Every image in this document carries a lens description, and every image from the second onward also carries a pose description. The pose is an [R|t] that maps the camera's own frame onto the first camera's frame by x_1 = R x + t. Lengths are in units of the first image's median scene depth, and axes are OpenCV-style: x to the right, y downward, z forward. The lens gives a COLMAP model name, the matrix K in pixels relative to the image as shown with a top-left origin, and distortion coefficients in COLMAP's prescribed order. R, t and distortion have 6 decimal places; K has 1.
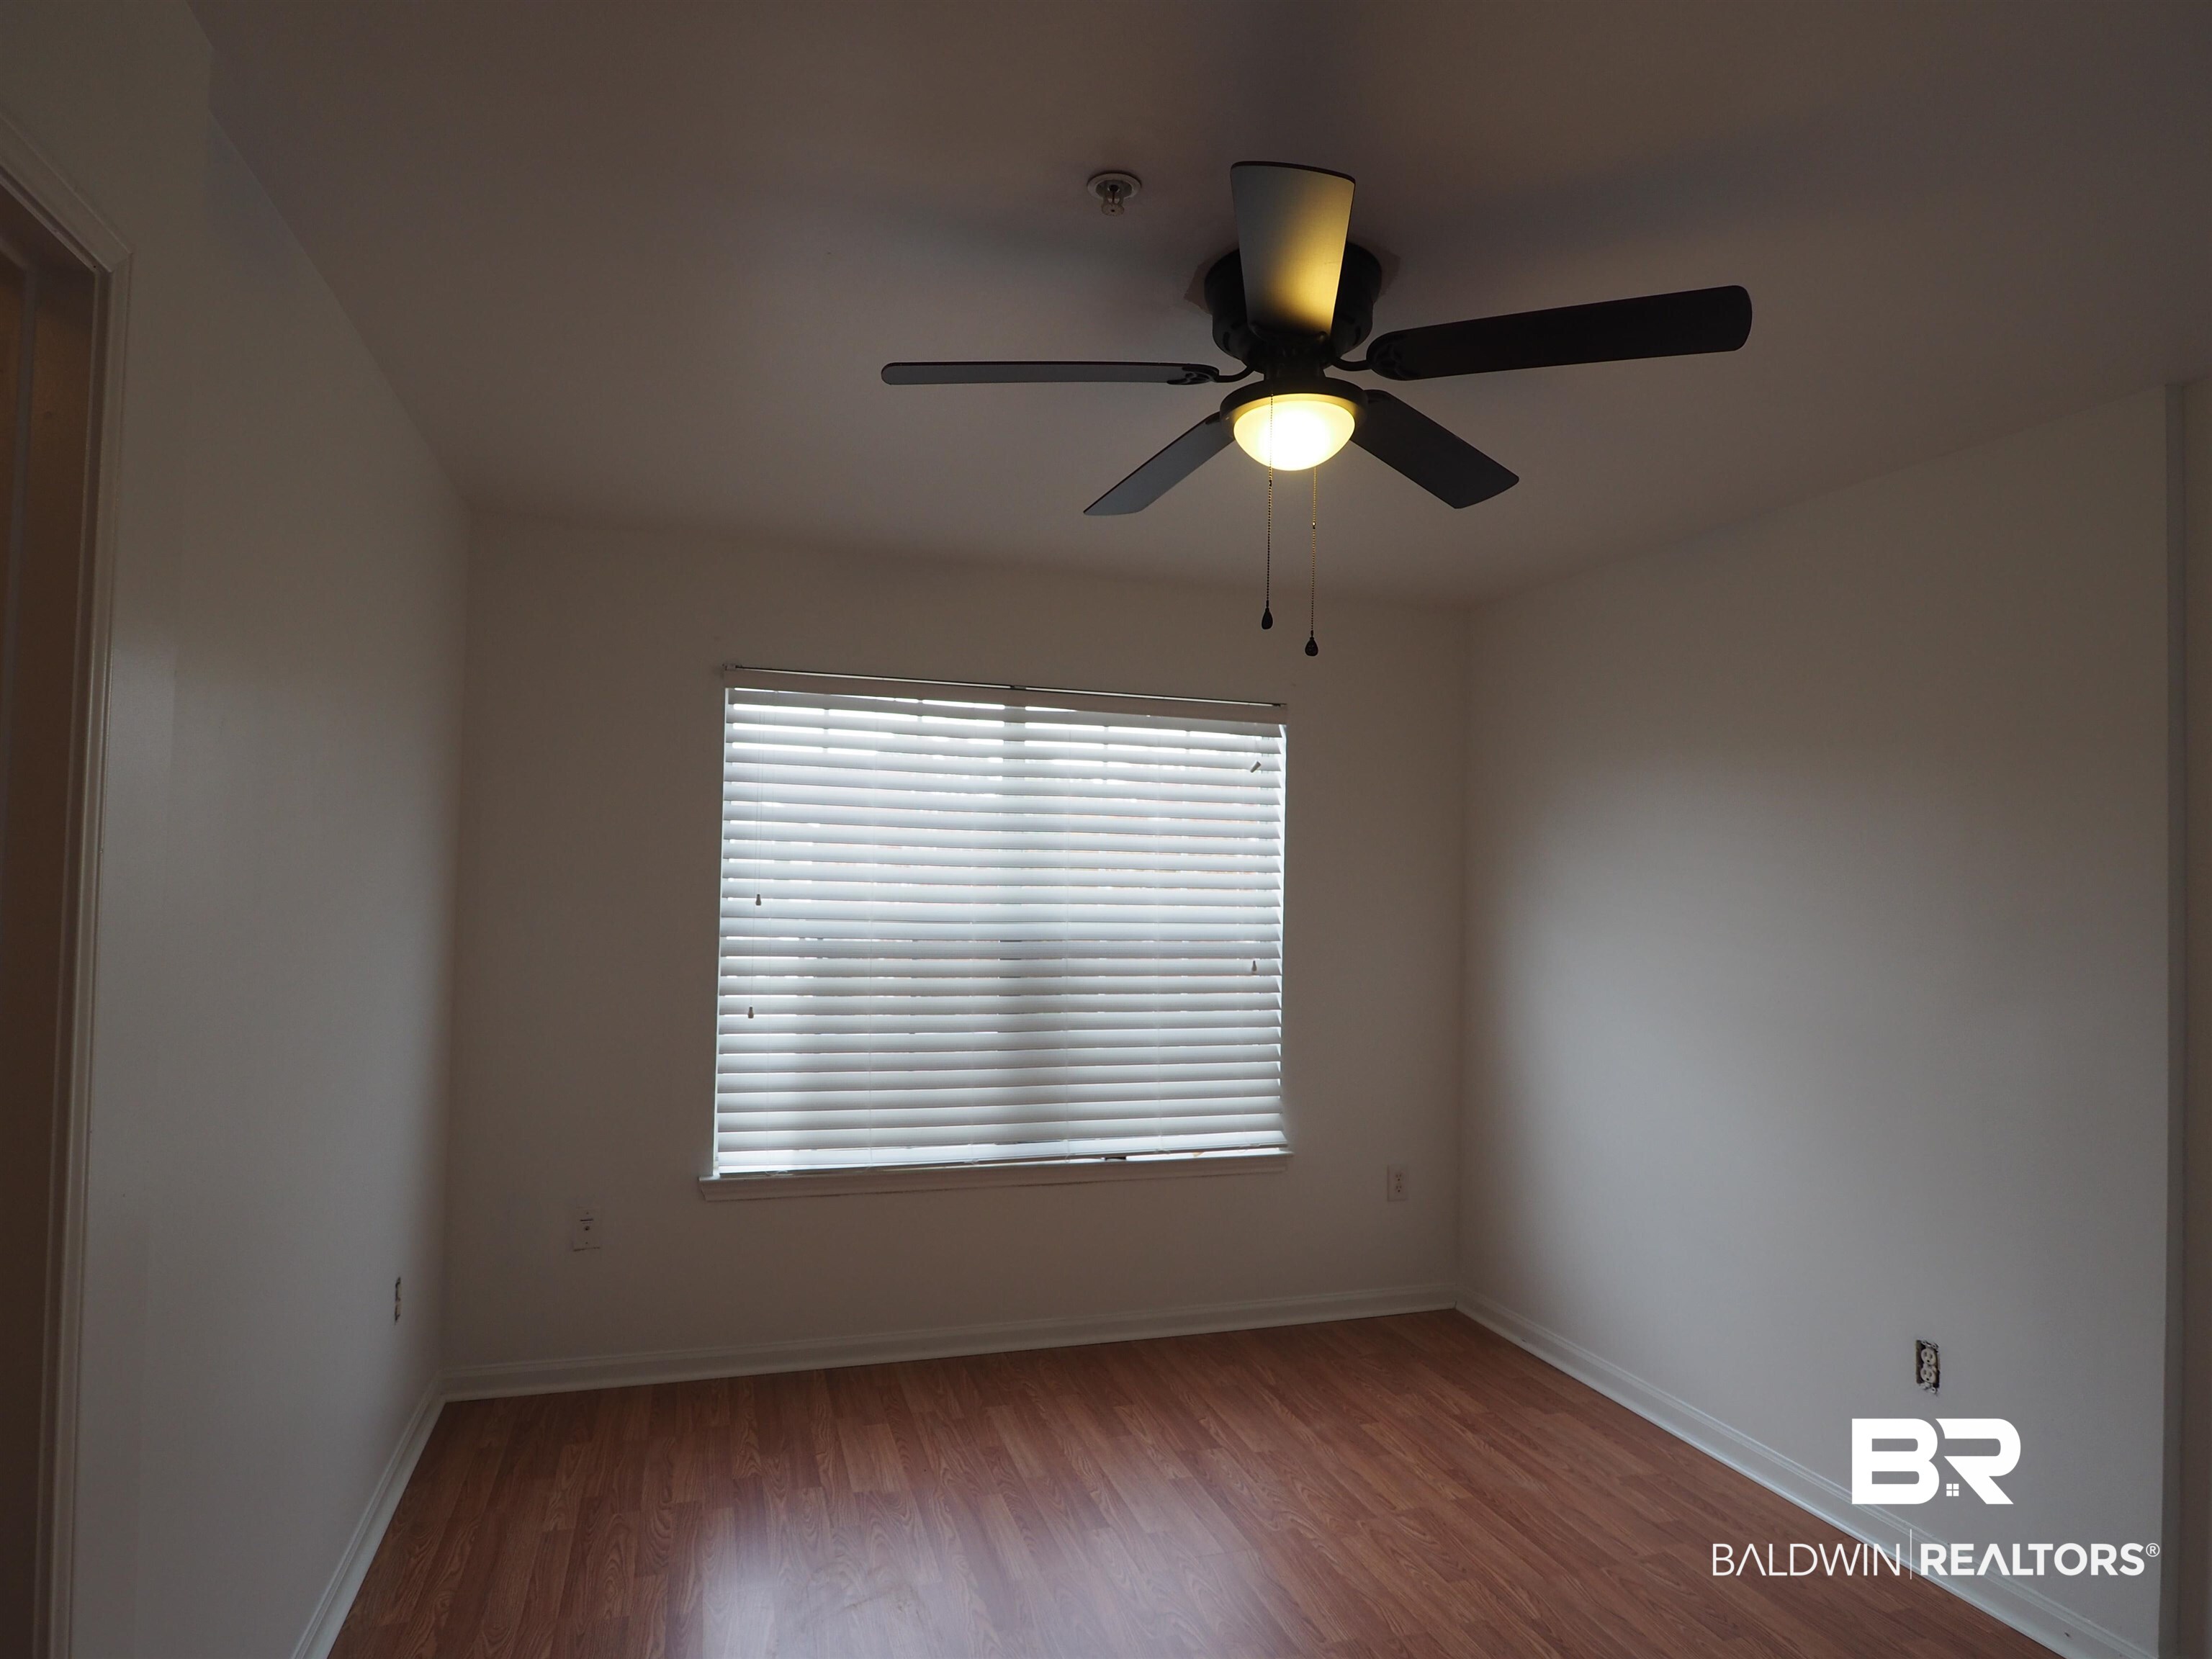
lens RADIAL K [[1194.0, 0, 1093.5], [0, 1194.0, 838.7], [0, 0, 1]] dist [-0.006467, -0.004186]
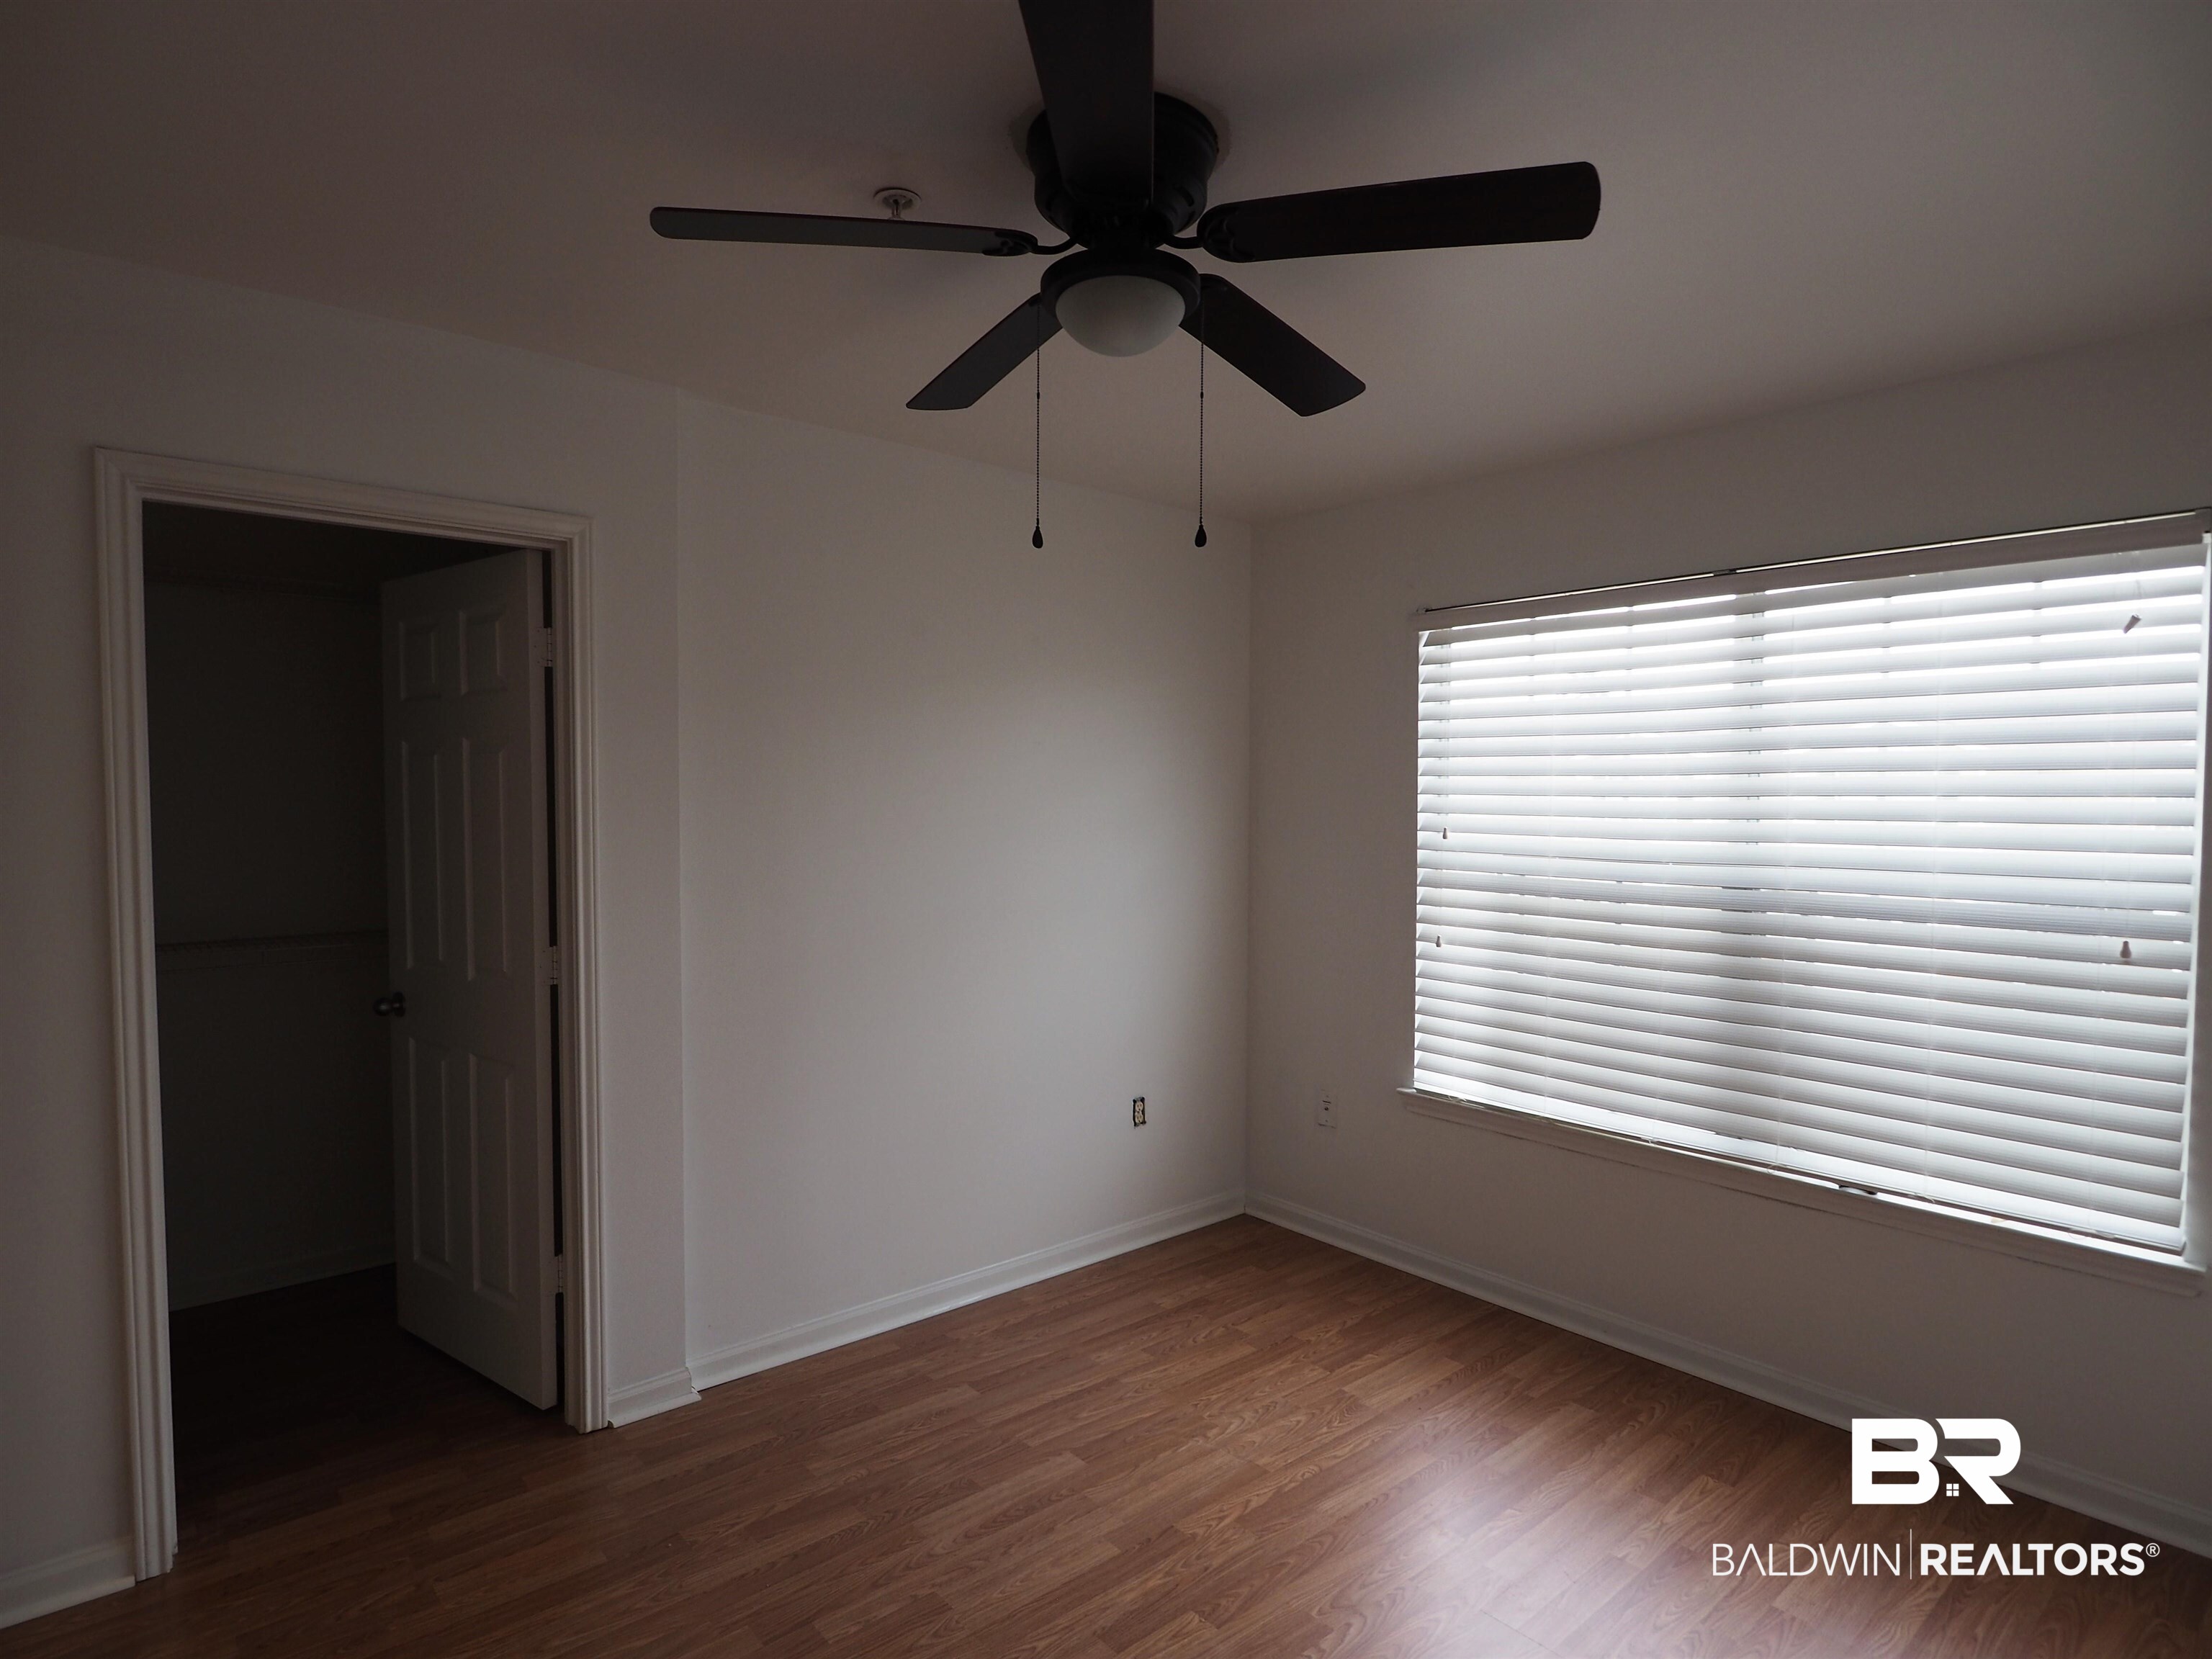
lens RADIAL K [[1194.0, 0, 1093.5], [0, 1194.0, 838.7], [0, 0, 1]] dist [-0.006467, -0.004186]
pose [[0.400923, 0.011735, -0.916037, 0.541609], [0.037216, 0.998884, 0.029085, 0.014024], [0.915356, -0.045752, 0.400039, 0.310817]]
